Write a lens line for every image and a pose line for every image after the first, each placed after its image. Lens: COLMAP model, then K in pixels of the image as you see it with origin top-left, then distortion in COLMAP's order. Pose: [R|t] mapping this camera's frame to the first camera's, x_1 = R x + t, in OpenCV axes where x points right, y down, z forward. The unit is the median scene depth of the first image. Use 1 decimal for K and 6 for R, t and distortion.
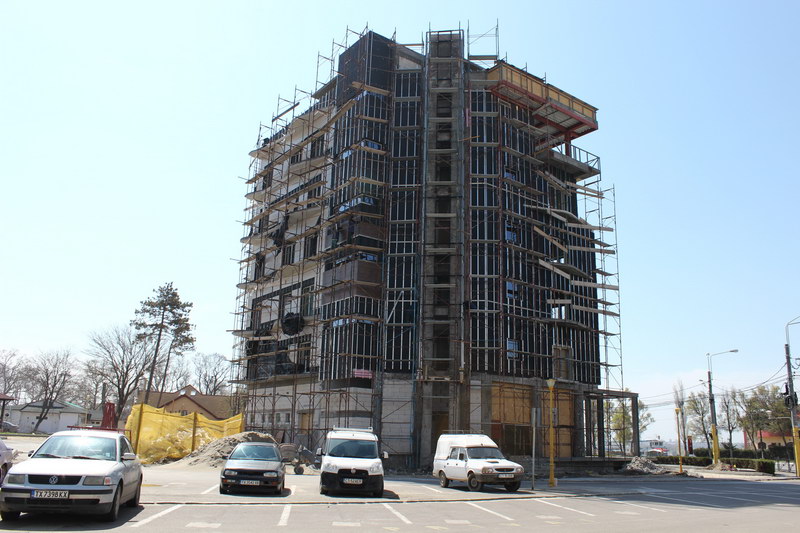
lens RADIAL K [[673.5, 0, 400.0], [0, 673.5, 266.5], [0, 0, 1]] dist [-0.151036, 0.134940]
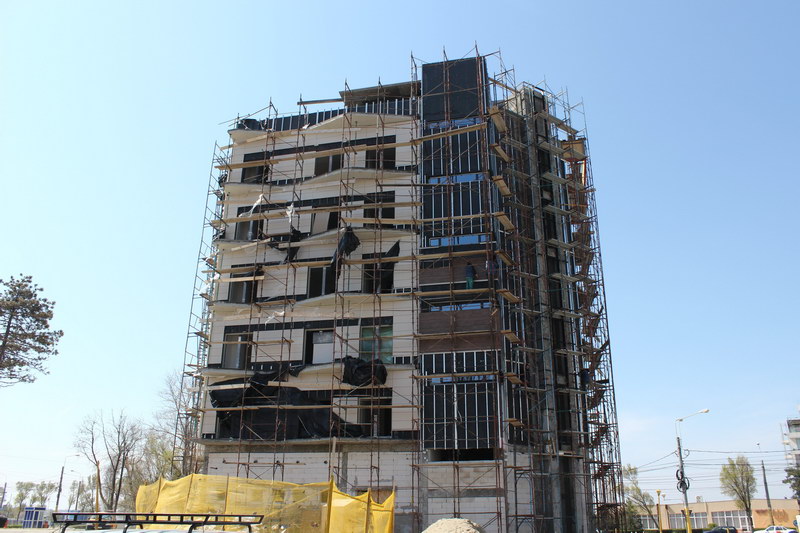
lens RADIAL K [[673.5, 0, 400.0], [0, 673.5, 266.5], [0, 0, 1]] dist [-0.151036, 0.134940]
pose [[0.764710, 0.217980, 0.606386, -0.611374], [-0.155754, 0.975669, -0.154307, 0.079492], [-0.625267, 0.023553, 0.780055, 0.371317]]
